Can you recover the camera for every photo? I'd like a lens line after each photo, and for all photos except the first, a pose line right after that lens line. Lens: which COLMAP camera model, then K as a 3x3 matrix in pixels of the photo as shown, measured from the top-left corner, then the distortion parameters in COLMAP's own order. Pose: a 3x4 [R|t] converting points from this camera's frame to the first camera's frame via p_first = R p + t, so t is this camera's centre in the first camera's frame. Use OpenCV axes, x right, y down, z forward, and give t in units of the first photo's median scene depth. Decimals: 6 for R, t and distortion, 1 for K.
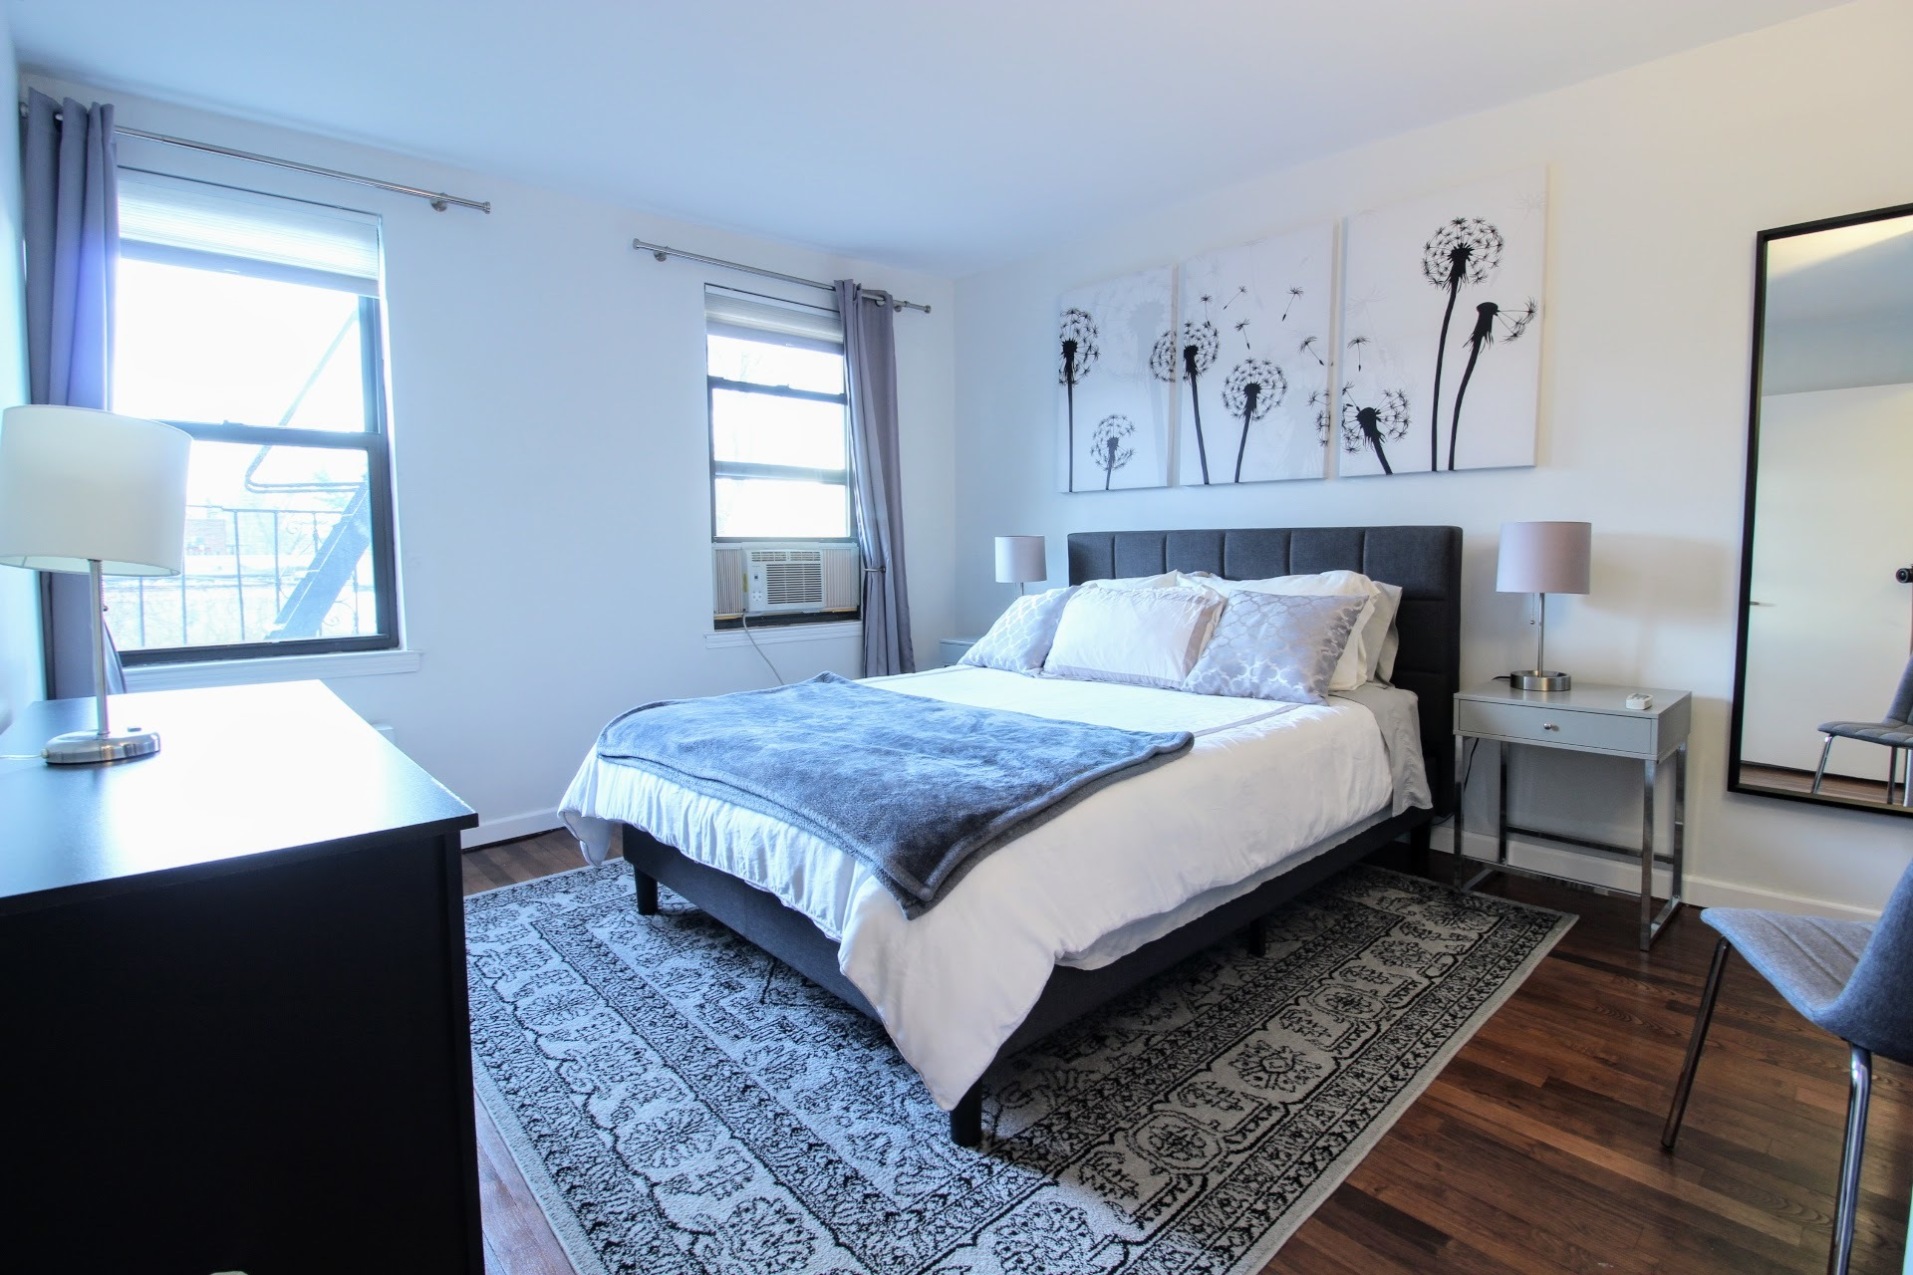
lens RADIAL K [[891.4, 0, 969.9], [0, 891.4, 610.4], [0, 0, 1]] dist [0.000148, -0.013564]
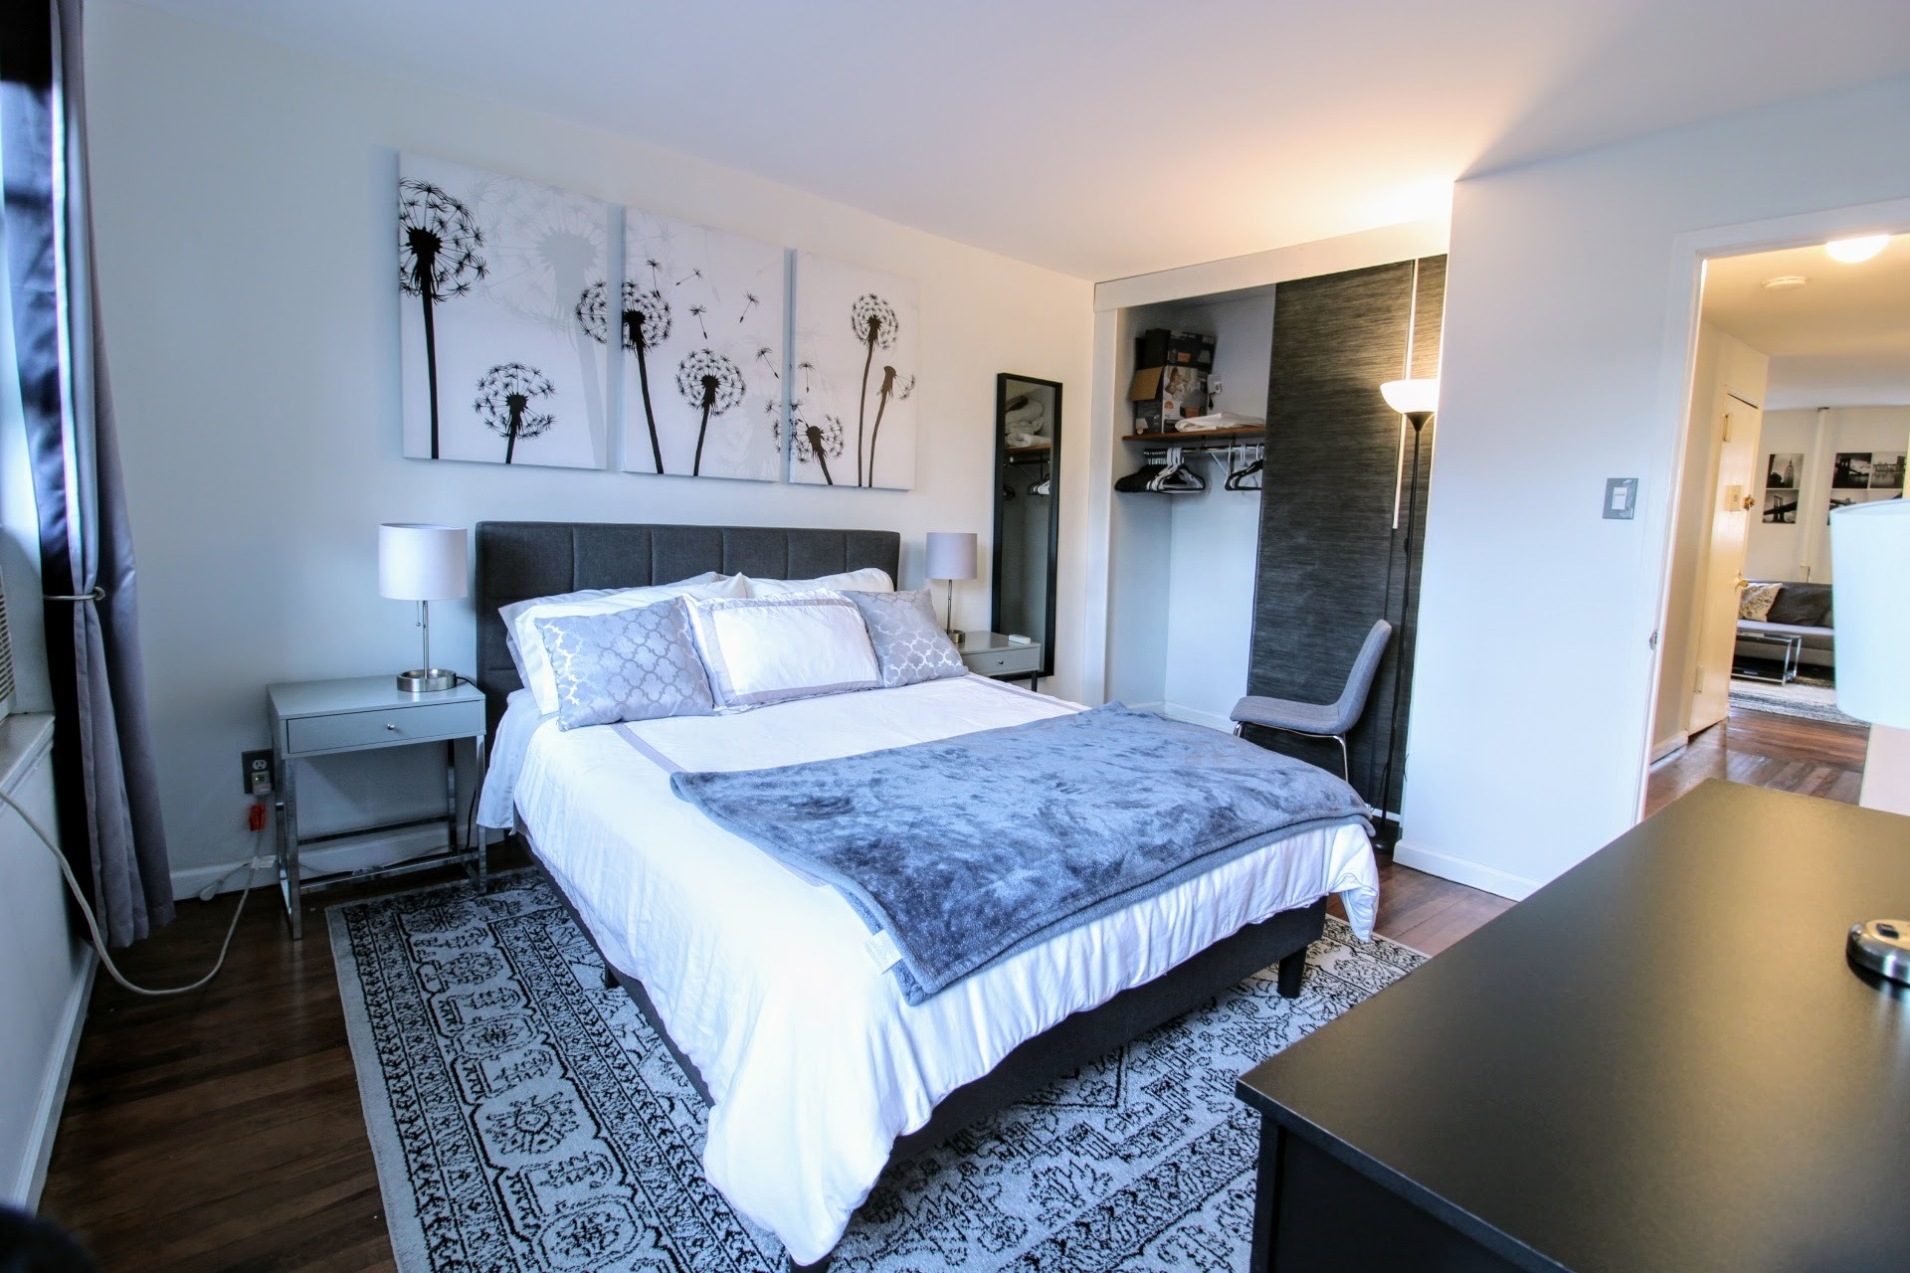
lens RADIAL K [[890.0, 0, 968.4], [0, 890.0, 609.4], [0, 0, 1]] dist [0.000148, -0.013564]
pose [[0.050892, -0.096402, 0.994041, -0.666804], [0.032142, 0.994973, 0.094847, -0.084517], [-0.998187, 0.027124, 0.053734, 0.679230]]
